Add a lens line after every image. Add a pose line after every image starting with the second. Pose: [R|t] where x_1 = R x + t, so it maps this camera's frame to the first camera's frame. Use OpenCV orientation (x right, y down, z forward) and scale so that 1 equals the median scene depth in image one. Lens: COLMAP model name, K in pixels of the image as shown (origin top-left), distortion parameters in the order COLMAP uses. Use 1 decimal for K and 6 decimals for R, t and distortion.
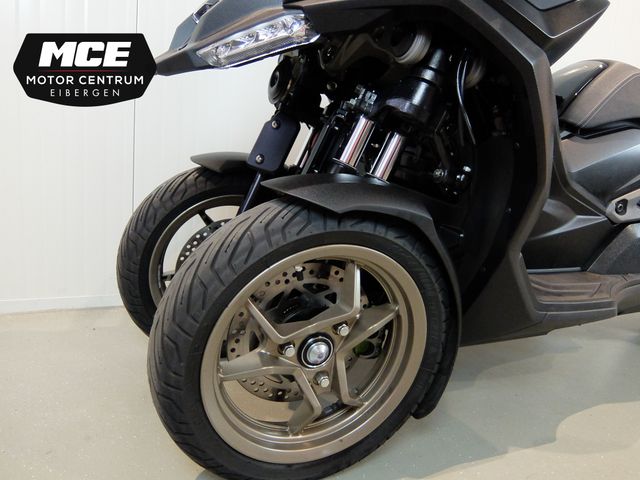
lens RADIAL K [[482.4, 0, 316.4], [0, 482.4, 251.9], [0, 0, 1]] dist [-0.032630, -0.000109]
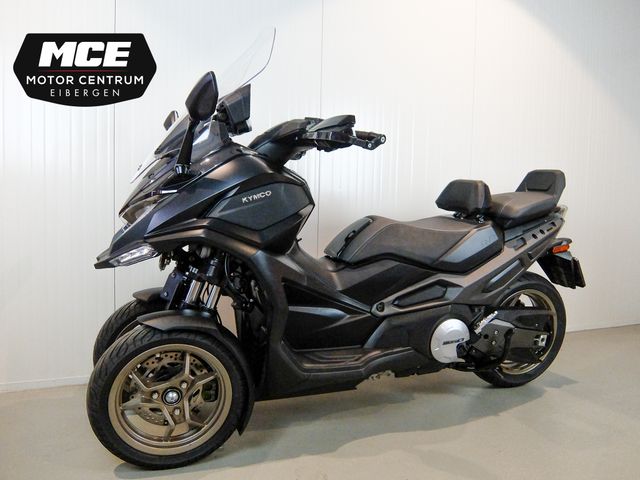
lens RADIAL K [[482.4, 0, 316.4], [0, 482.4, 251.9], [0, 0, 1]] dist [-0.032630, -0.000109]
pose [[0.995010, -0.065239, -0.075490, 0.800789], [0.052731, 0.986157, -0.157204, -0.044985], [0.084701, 0.152439, 0.984677, -1.037829]]
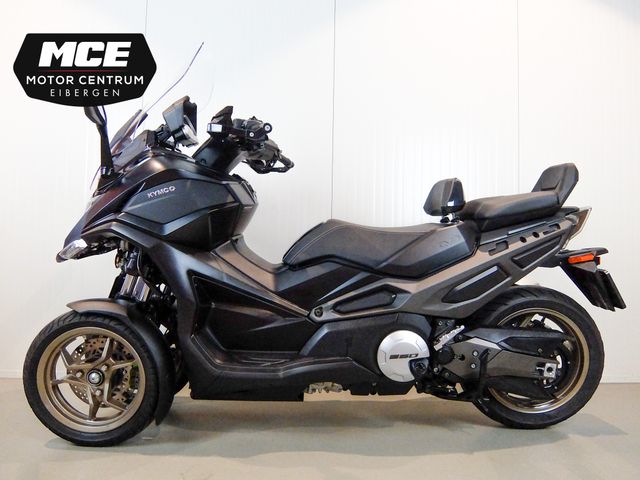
lens RADIAL K [[482.4, 0, 316.4], [0, 482.4, 251.9], [0, 0, 1]] dist [-0.032630, -0.000109]
pose [[0.907439, -0.080768, -0.412347, 1.882568], [-0.033137, 0.964539, -0.261851, 0.190510], [0.418874, 0.251278, 0.872584, -0.643575]]
